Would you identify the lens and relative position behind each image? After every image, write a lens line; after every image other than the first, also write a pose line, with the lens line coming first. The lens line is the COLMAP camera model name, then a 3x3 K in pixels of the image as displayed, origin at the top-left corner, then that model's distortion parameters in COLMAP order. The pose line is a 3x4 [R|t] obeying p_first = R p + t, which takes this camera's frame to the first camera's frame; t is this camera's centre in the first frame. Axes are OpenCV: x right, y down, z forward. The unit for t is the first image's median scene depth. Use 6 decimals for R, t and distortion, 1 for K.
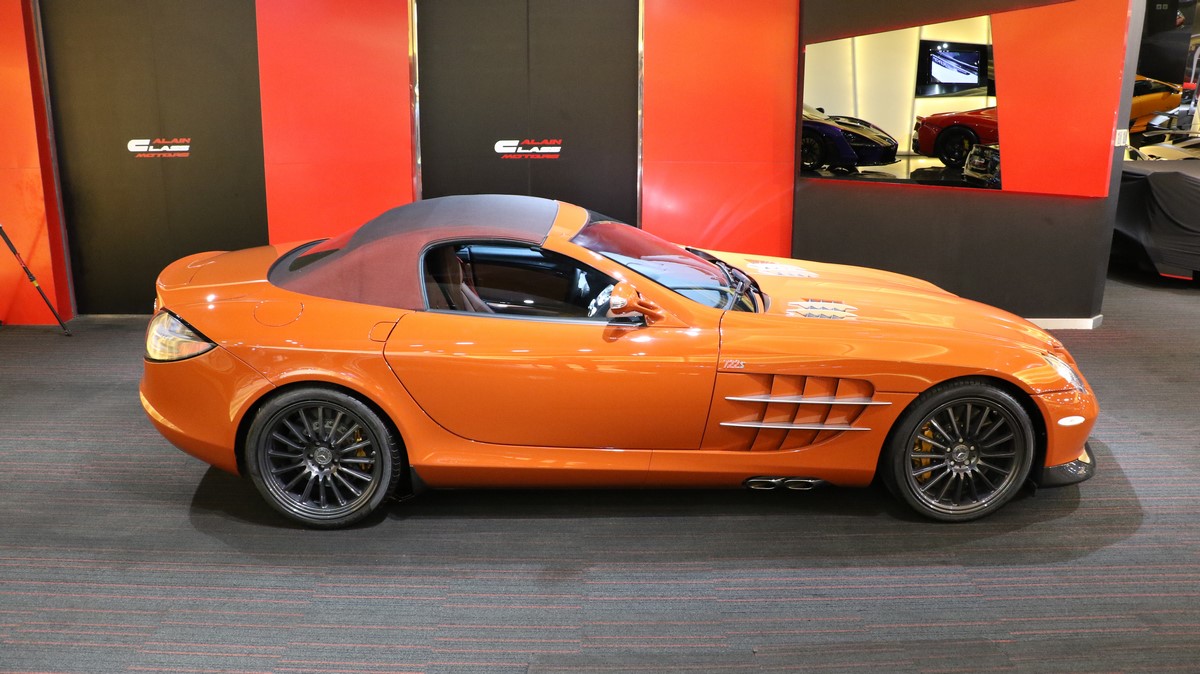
lens RADIAL K [[976.6, 0, 600.0], [0, 976.6, 337.0], [0, 0, 1]] dist [-0.182755, 0.149567]
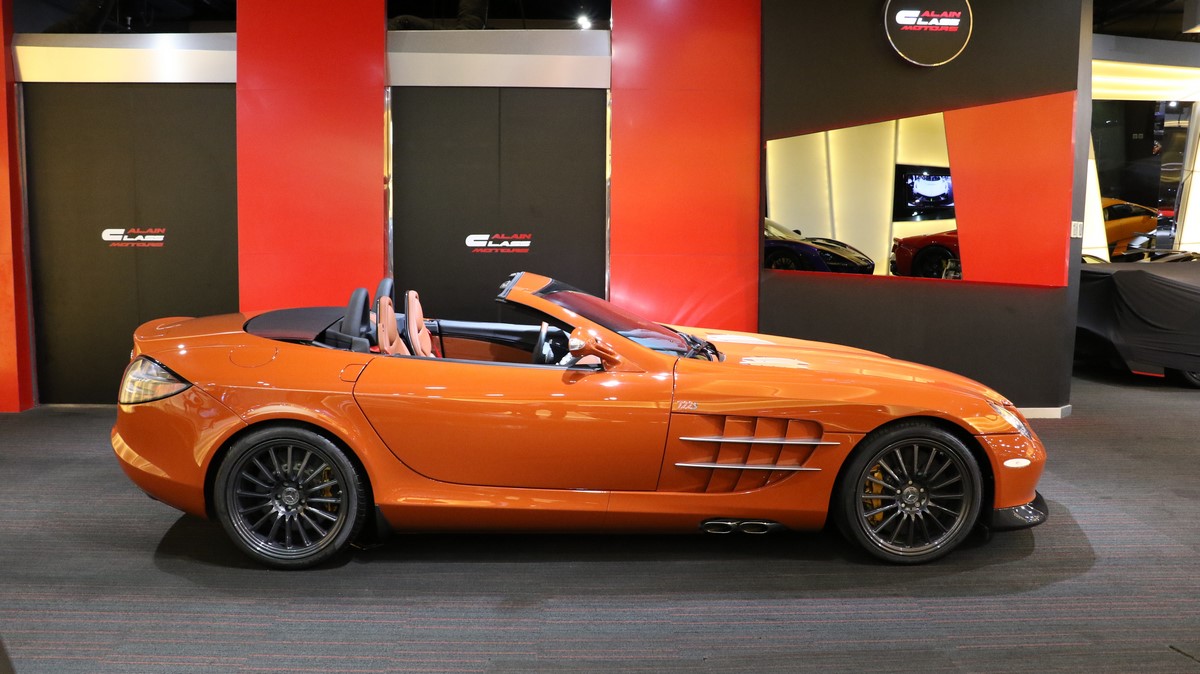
lens RADIAL K [[1027.8, 0, 600.0], [0, 1027.8, 337.0], [0, 0, 1]] dist [-0.174050, 0.180361]
pose [[0.999795, 0.002589, 0.020095, 0.020342], [0.000436, 0.988824, -0.149087, 0.115674], [-0.020256, 0.149066, 0.988620, -0.098501]]
